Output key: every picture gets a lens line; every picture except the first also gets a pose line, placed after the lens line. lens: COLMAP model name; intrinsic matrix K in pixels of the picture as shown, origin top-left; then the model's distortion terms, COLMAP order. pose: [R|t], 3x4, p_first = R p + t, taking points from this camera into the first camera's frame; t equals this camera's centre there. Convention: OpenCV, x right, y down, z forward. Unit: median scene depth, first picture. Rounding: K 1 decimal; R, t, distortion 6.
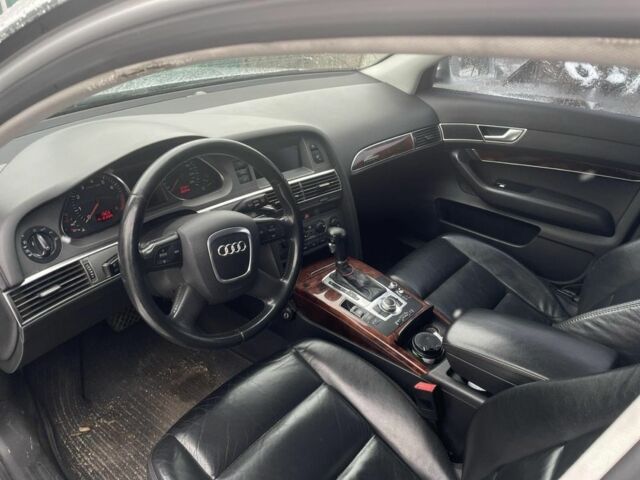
lens RADIAL K [[497.8, 0, 320.0], [0, 497.8, 240.0], [0, 0, 1]] dist [0.094641, -0.127324]
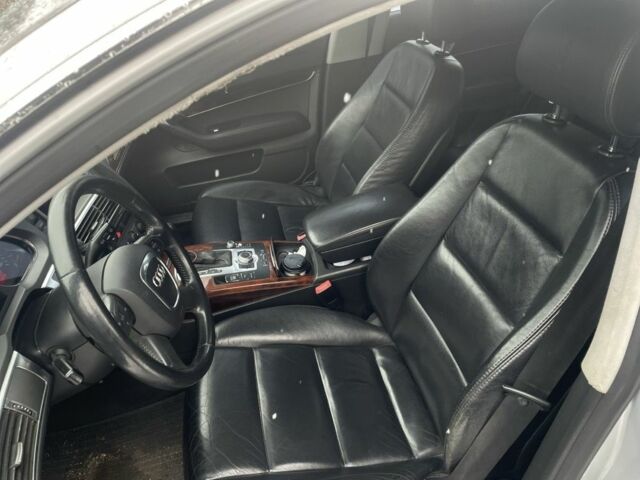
lens RADIAL K [[497.8, 0, 320.0], [0, 497.8, 240.0], [0, 0, 1]] dist [0.094641, -0.127324]
pose [[0.591896, -0.536833, 0.601224, -0.386592], [0.499825, 0.829646, 0.248721, -0.088451], [-0.632324, 0.153290, 0.759387, 0.069601]]
